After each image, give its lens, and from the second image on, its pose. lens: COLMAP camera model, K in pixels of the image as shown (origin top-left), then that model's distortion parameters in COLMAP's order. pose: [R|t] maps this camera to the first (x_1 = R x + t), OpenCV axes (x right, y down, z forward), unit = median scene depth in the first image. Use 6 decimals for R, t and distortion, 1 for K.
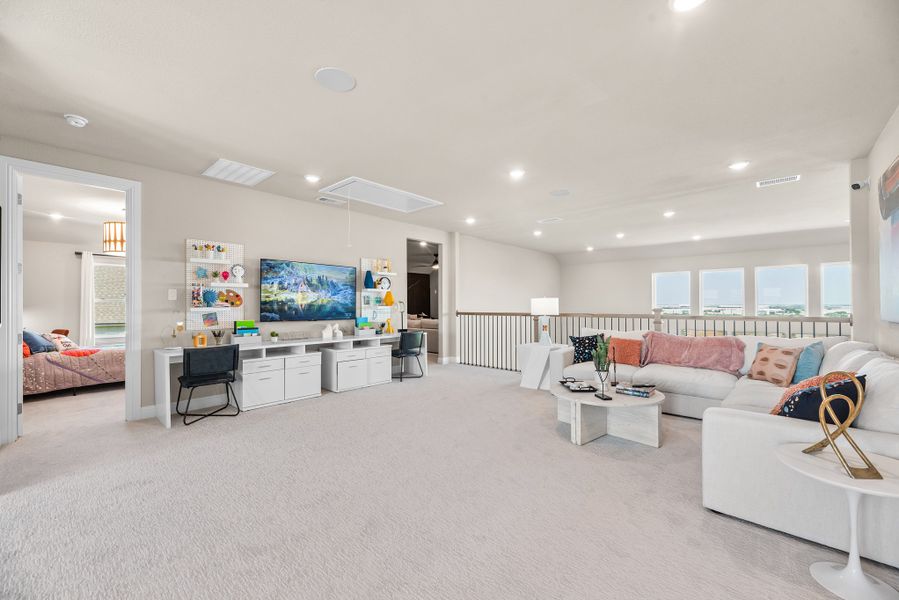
lens RADIAL K [[368.2, 0, 449.5], [0, 368.2, 299.0], [0, 0, 1]] dist [-0.003331, -0.000591]
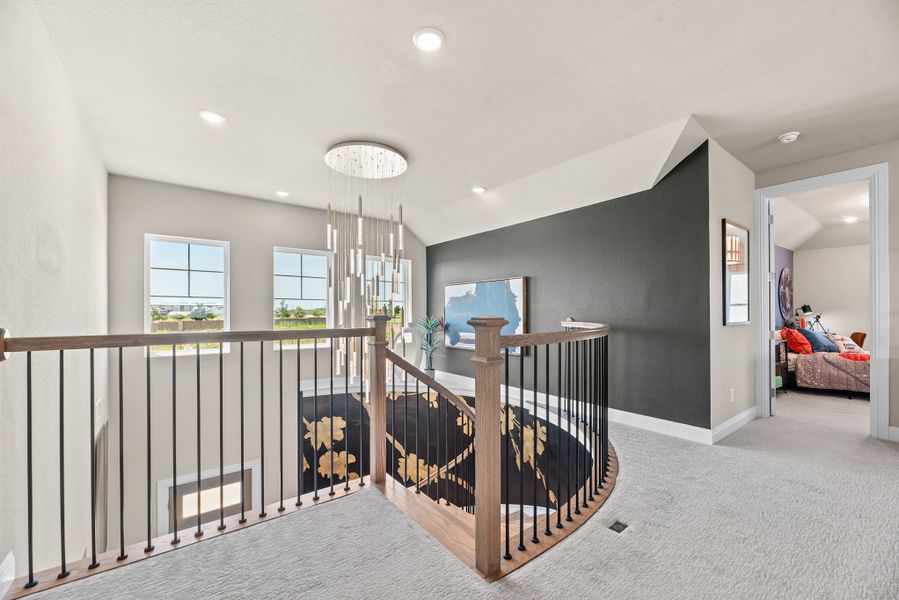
lens RADIAL K [[368.2, 0, 445.9], [0, 368.2, 309.5], [0, 0, 1]] dist [-0.003331, -0.000591]
pose [[-0.195940, 0.002339, -0.980613, 0.252642], [0.014338, 0.999897, -0.000480, 0.011216], [0.980511, -0.014154, -0.195954, 0.204829]]
